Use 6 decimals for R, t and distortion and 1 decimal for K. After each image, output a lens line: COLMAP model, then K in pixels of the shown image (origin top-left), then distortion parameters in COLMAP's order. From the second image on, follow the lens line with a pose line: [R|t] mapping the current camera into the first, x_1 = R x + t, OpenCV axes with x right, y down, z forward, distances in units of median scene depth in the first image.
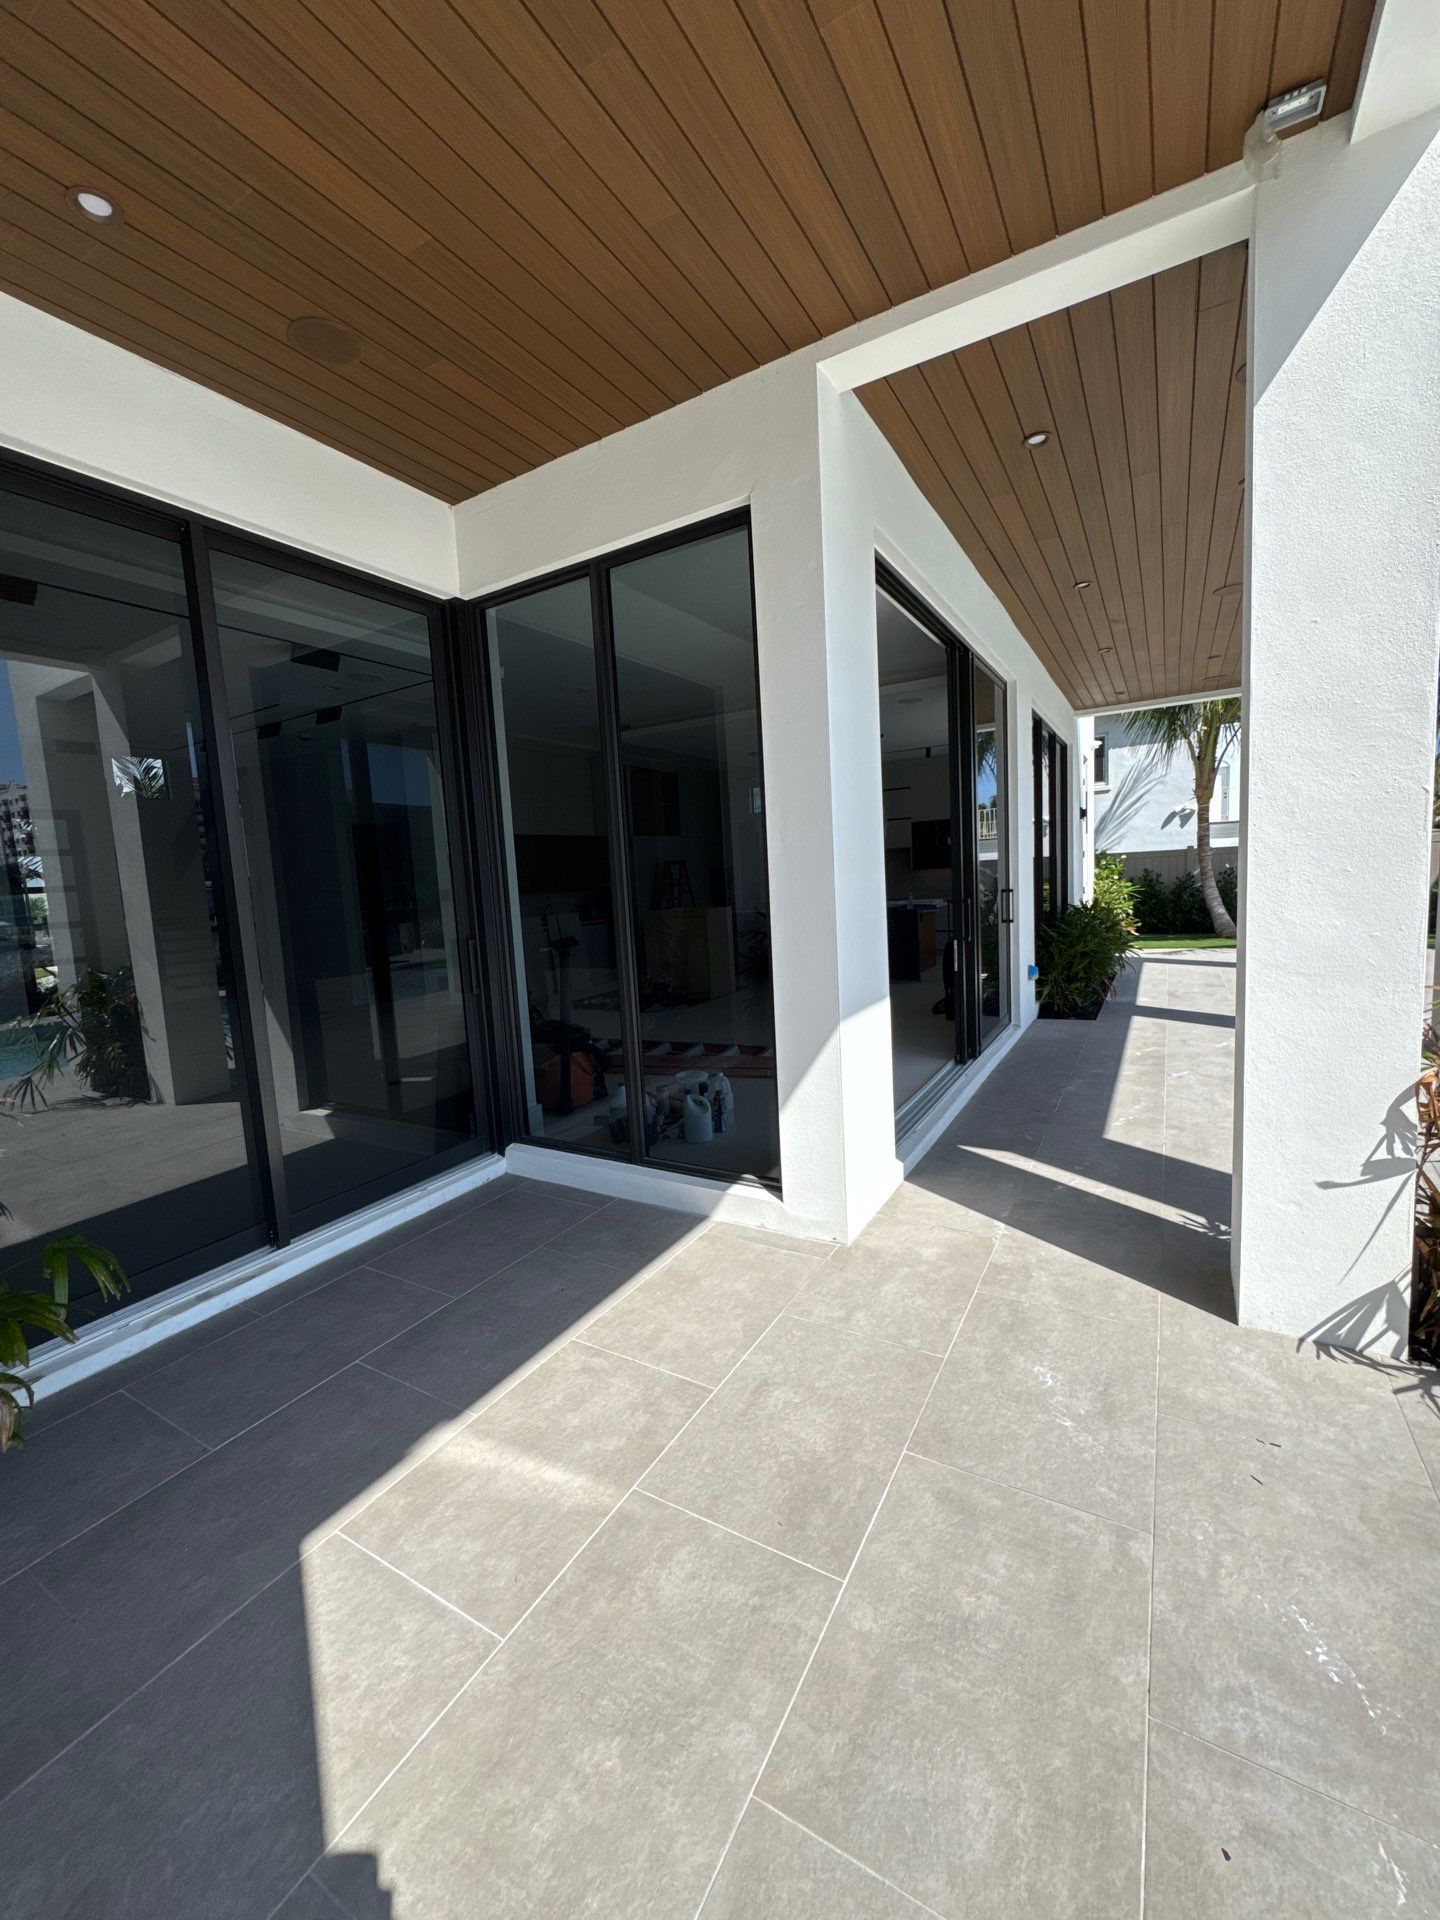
lens RADIAL K [[762.8, 0, 698.6], [0, 762.8, 952.2], [0, 0, 1]] dist [0.001352, 0.000303]
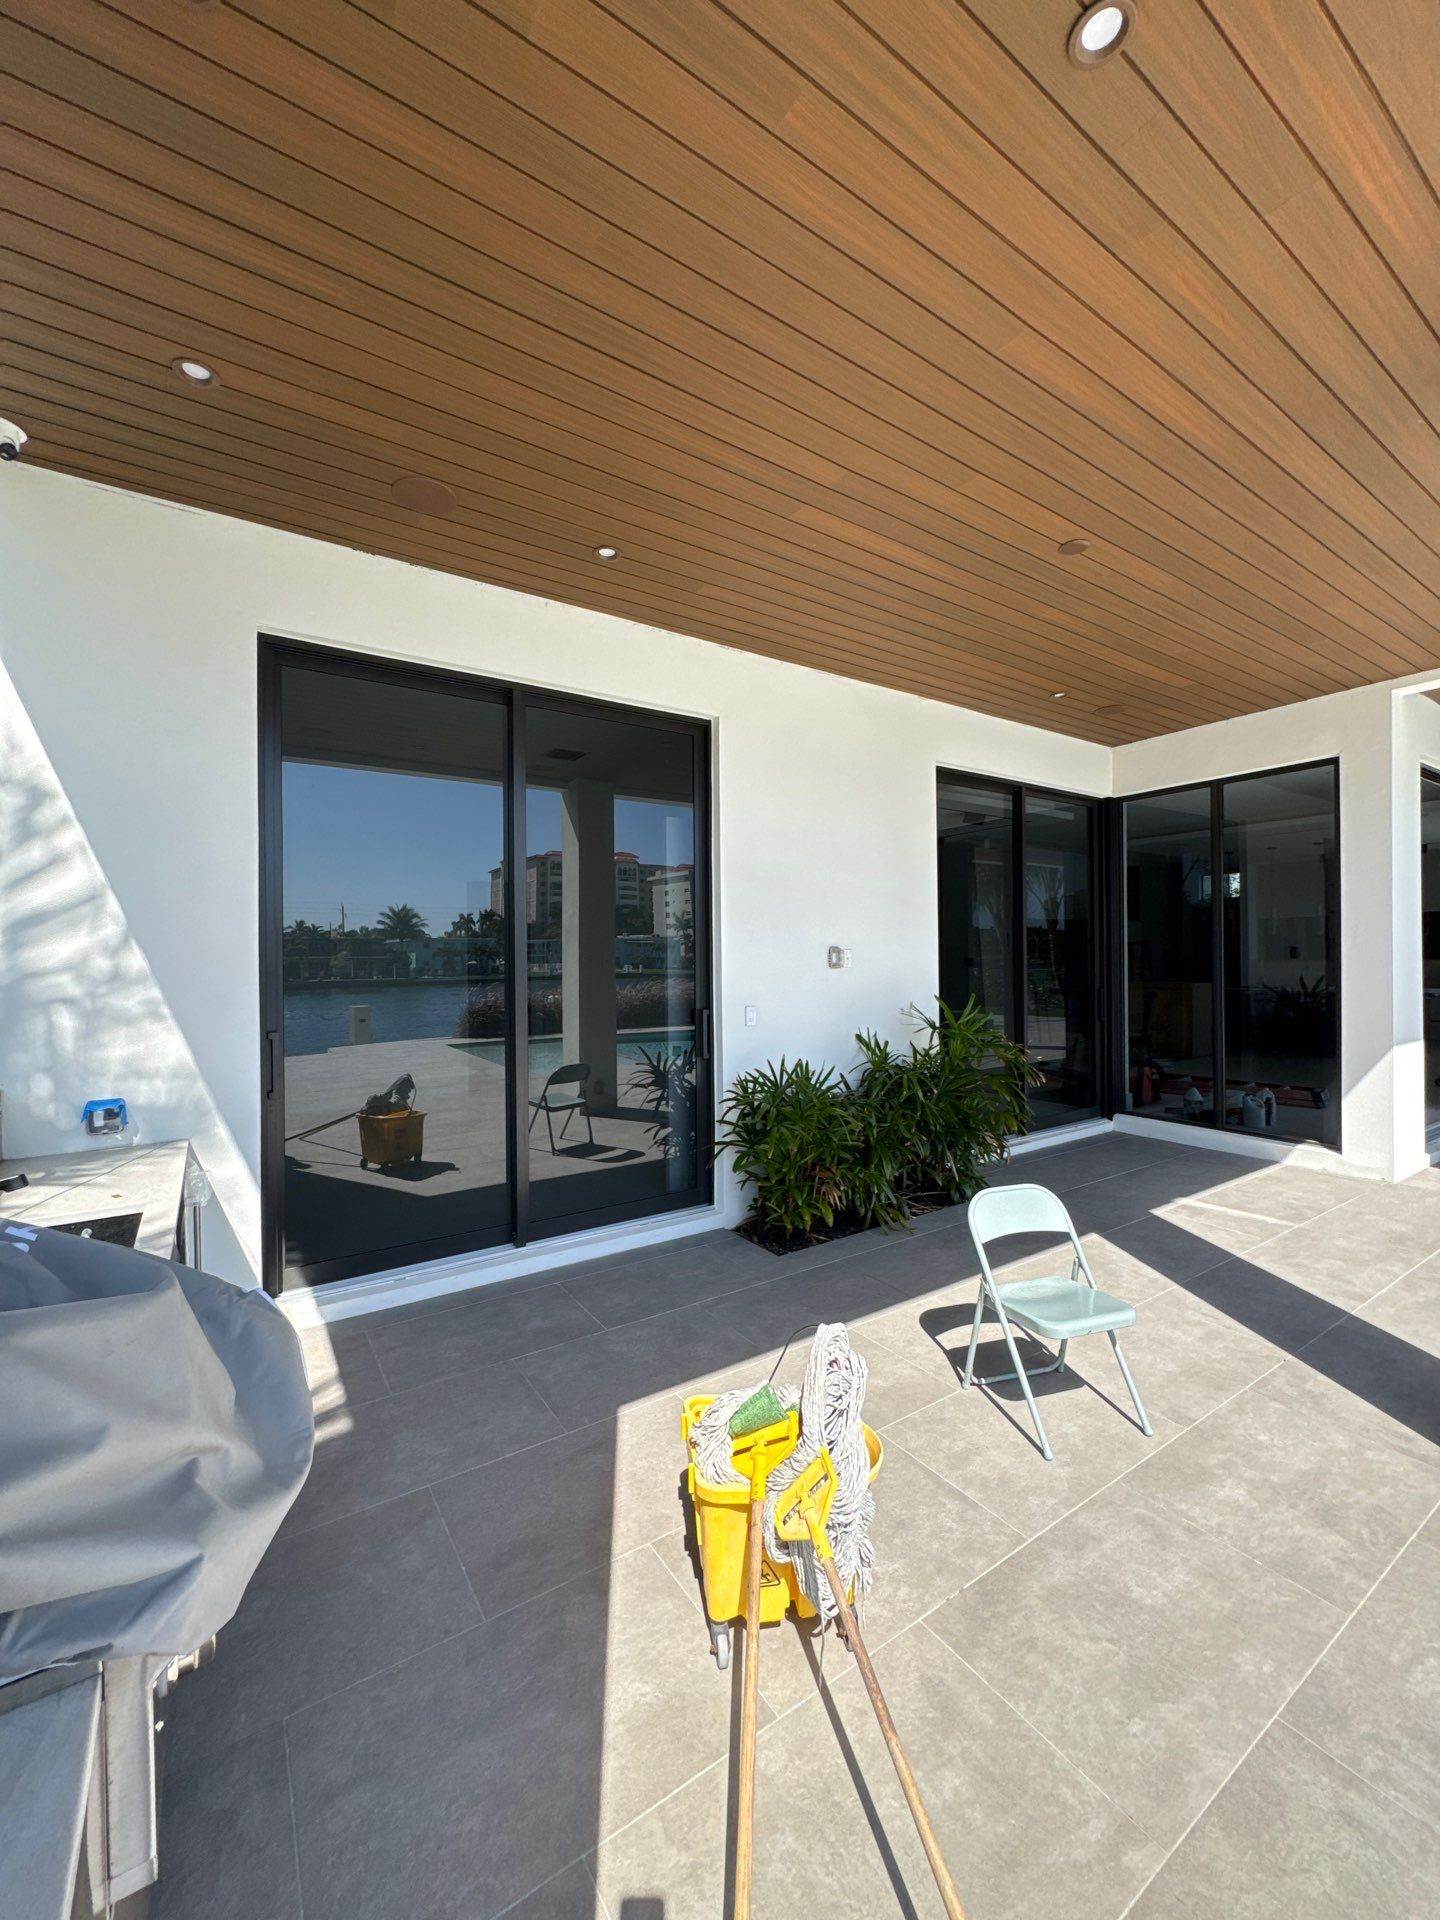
lens RADIAL K [[754.5, 0, 721.5], [0, 754.5, 954.5], [0, 0, 1]] dist [0.001262, 0.000099]
pose [[0.907713, 0.051757, -0.416388, -0.364820], [-0.088082, 0.993756, -0.068491, 0.096897], [0.410243, 0.098846, 0.906604, -0.884886]]
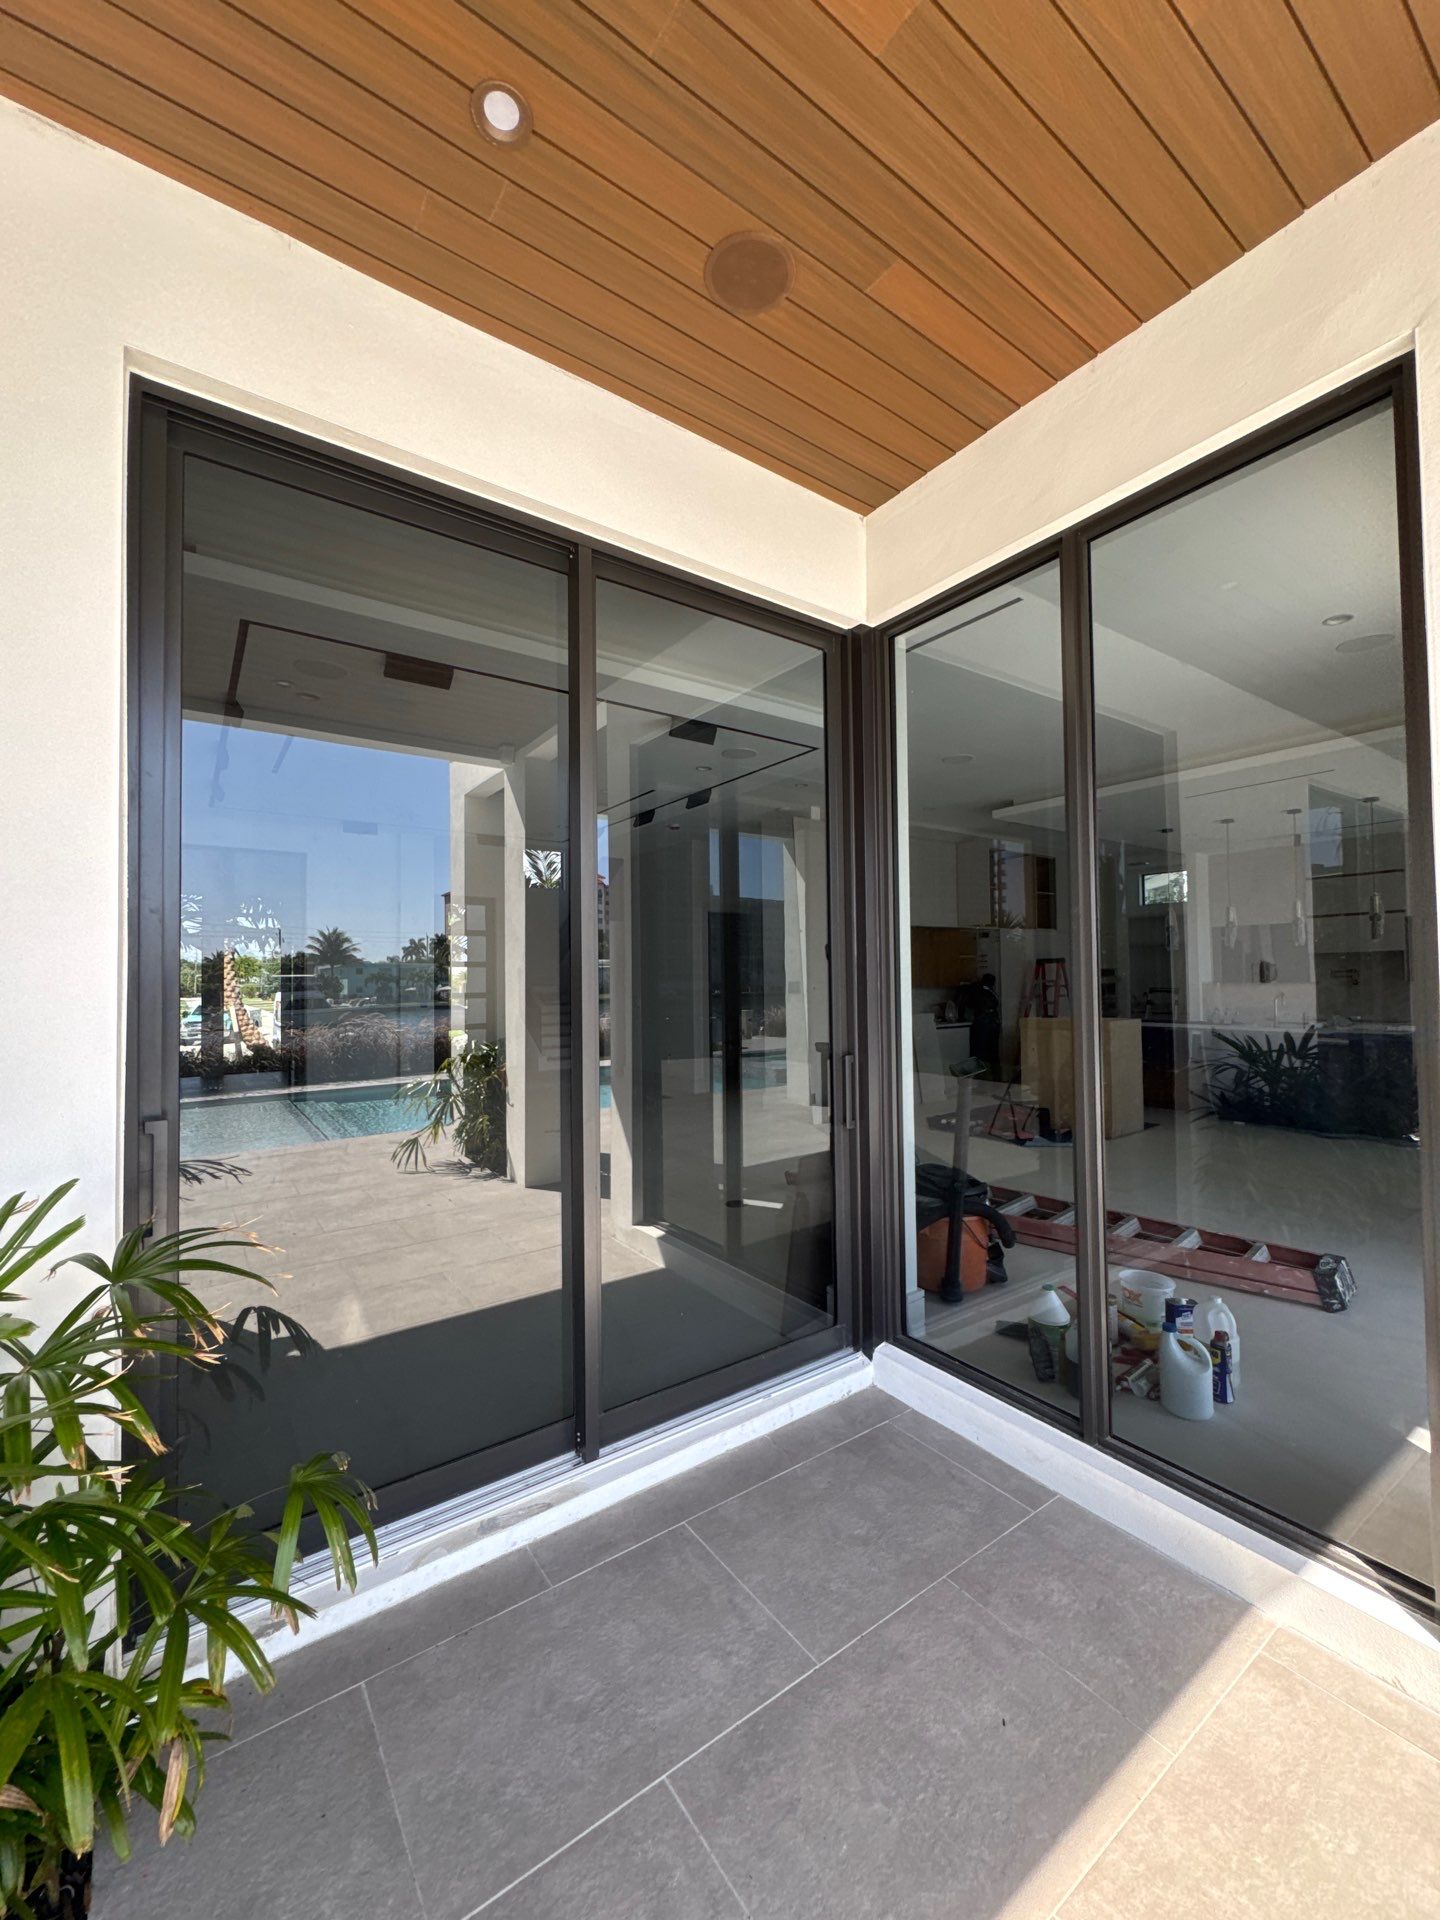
lens RADIAL K [[754.5, 0, 721.5], [0, 754.5, 954.5], [0, 0, 1]] dist [0.001262, 0.000099]
pose [[0.921249, 0.035547, -0.387347, -0.124480], [-0.080189, 0.991781, -0.099703, -0.030981], [0.380619, 0.122912, 0.916527, 0.246466]]
